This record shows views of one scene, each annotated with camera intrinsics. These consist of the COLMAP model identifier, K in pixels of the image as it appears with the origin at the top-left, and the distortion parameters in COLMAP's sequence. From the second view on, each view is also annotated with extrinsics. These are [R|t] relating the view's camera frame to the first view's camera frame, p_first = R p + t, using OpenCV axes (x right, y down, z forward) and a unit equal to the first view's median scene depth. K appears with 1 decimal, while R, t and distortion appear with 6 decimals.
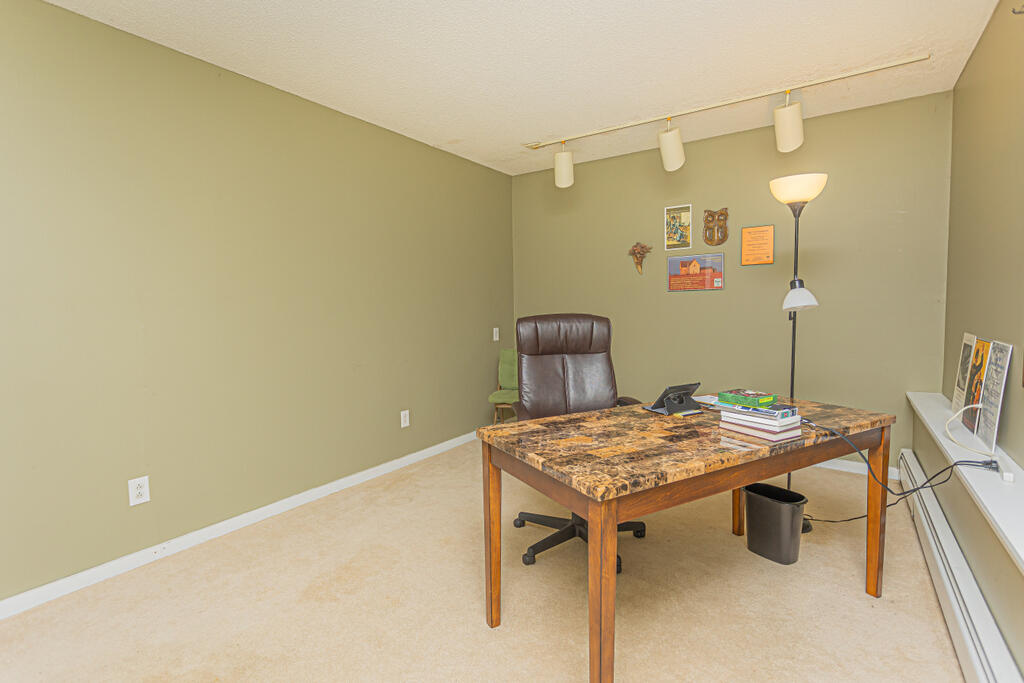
lens RADIAL K [[490.9, 0, 508.1], [0, 490.9, 341.6], [0, 0, 1]] dist [-0.011222, 0.004576]
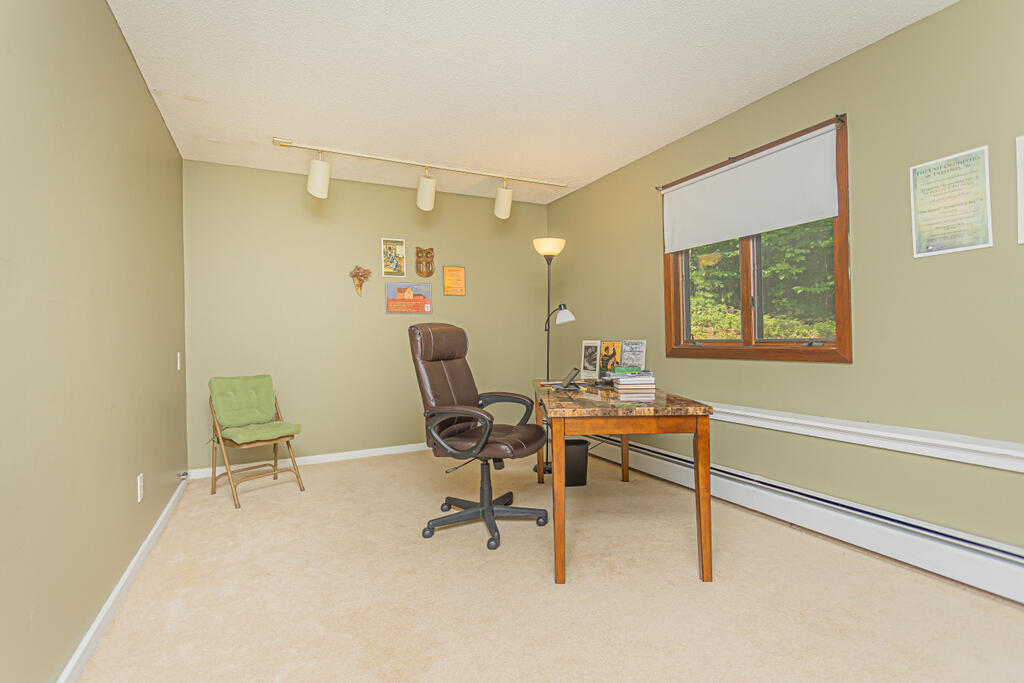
lens RADIAL K [[490.9, 0, 512.1], [0, 490.9, 338.4], [0, 0, 1]] dist [-0.011222, 0.004576]
pose [[0.471652, 0.009188, 0.881737, -0.528453], [0.073799, 0.996026, -0.049855, 0.029968], [-0.878691, 0.088586, 0.469099, 0.247987]]
